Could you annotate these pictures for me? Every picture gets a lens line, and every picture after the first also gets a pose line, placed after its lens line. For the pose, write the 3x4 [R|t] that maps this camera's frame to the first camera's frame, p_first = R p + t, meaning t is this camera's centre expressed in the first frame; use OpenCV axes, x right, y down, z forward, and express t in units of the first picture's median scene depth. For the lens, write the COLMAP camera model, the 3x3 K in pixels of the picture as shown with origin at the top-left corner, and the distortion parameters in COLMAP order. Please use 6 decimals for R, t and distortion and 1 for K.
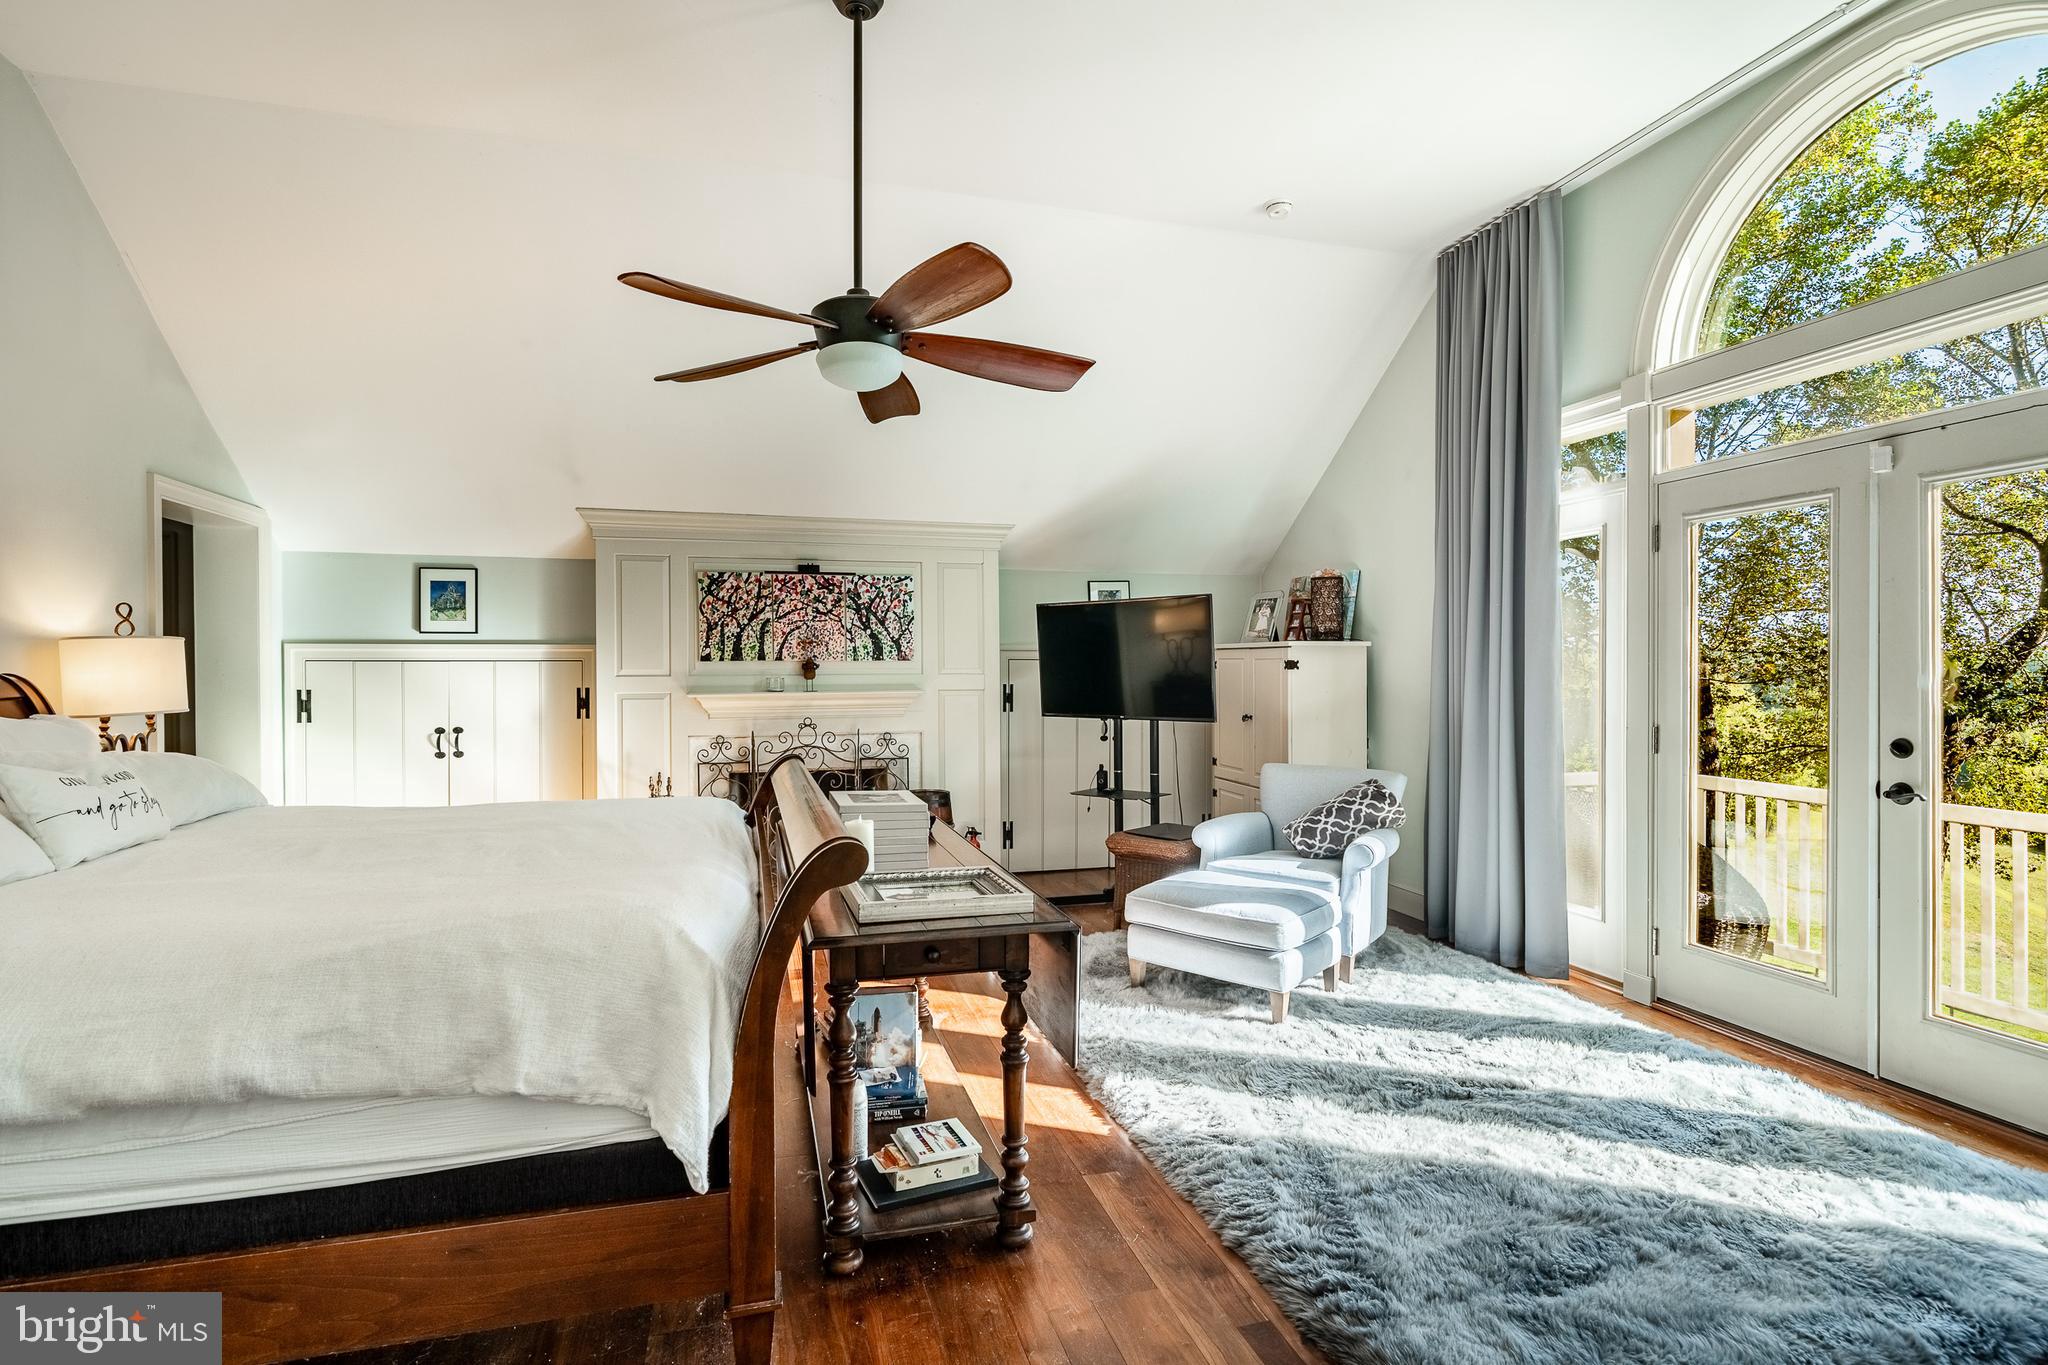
lens RADIAL K [[959.6, 0, 989.6], [0, 959.6, 665.7], [0, 0, 1]] dist [0.000430, -0.000509]
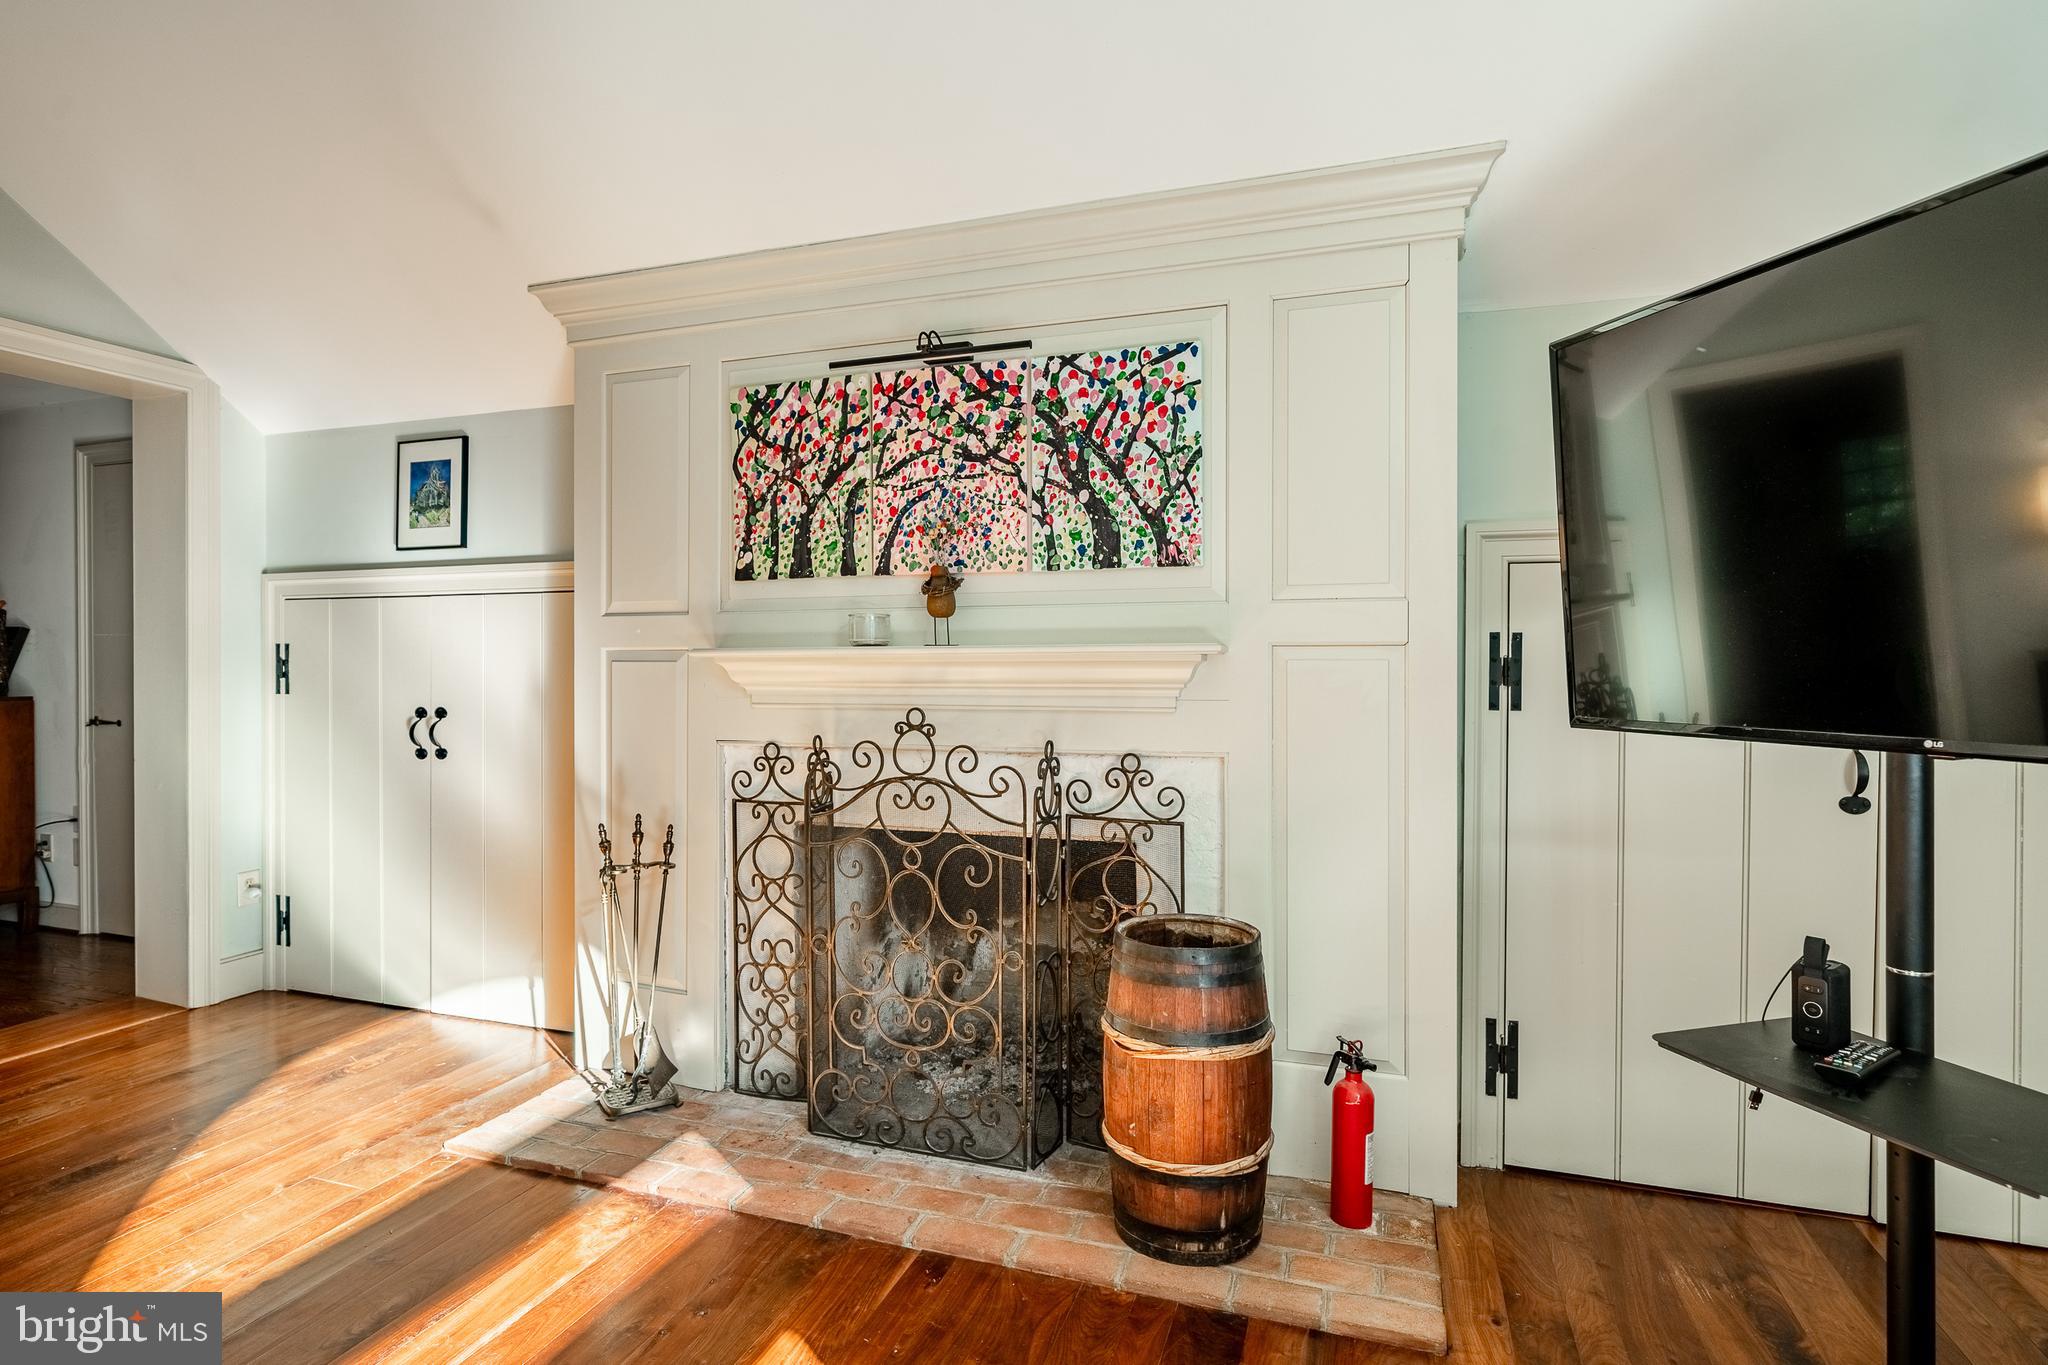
lens RADIAL K [[1009.4, 0, 1034.3], [0, 1009.4, 673.9], [0, 0, 1]] dist [-0.002318, -0.000613]
pose [[0.833392, 0.008078, -0.552624, 0.088936], [-0.003101, 0.999946, 0.009941, 0.034530], [0.552674, -0.006571, 0.833371, 0.660069]]
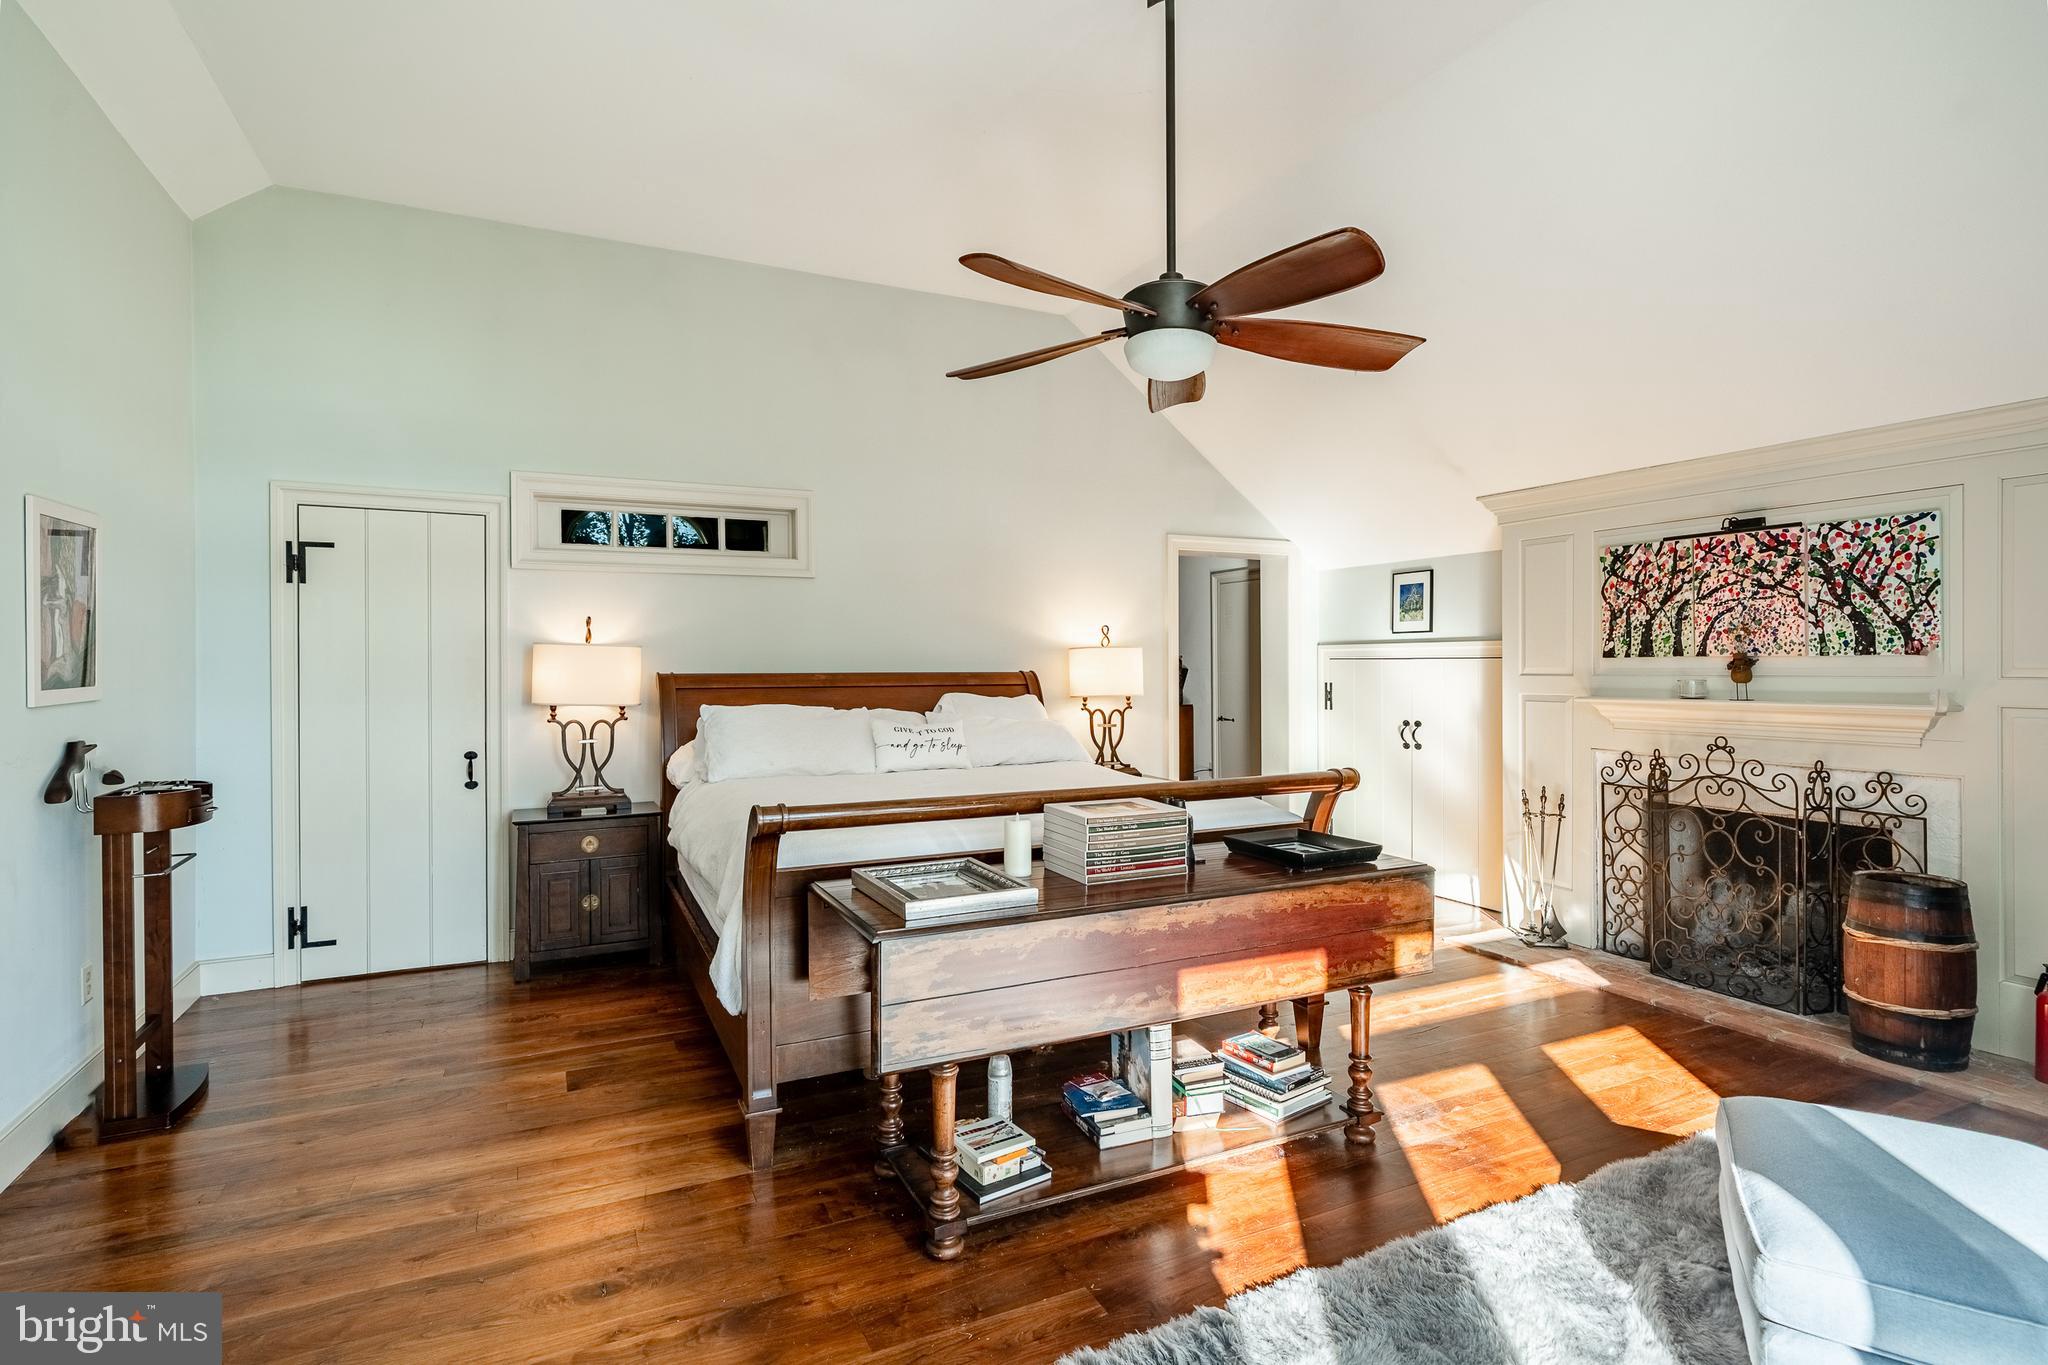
lens RADIAL K [[1009.4, 0, 982.1], [0, 1009.4, 666.0], [0, 0, 1]] dist [-0.002318, -0.000613]
pose [[0.151638, 0.004218, -0.988427, 0.458034], [0.005148, 0.999974, 0.005057, -0.004693], [0.988423, -0.005855, 0.151613, 0.341926]]
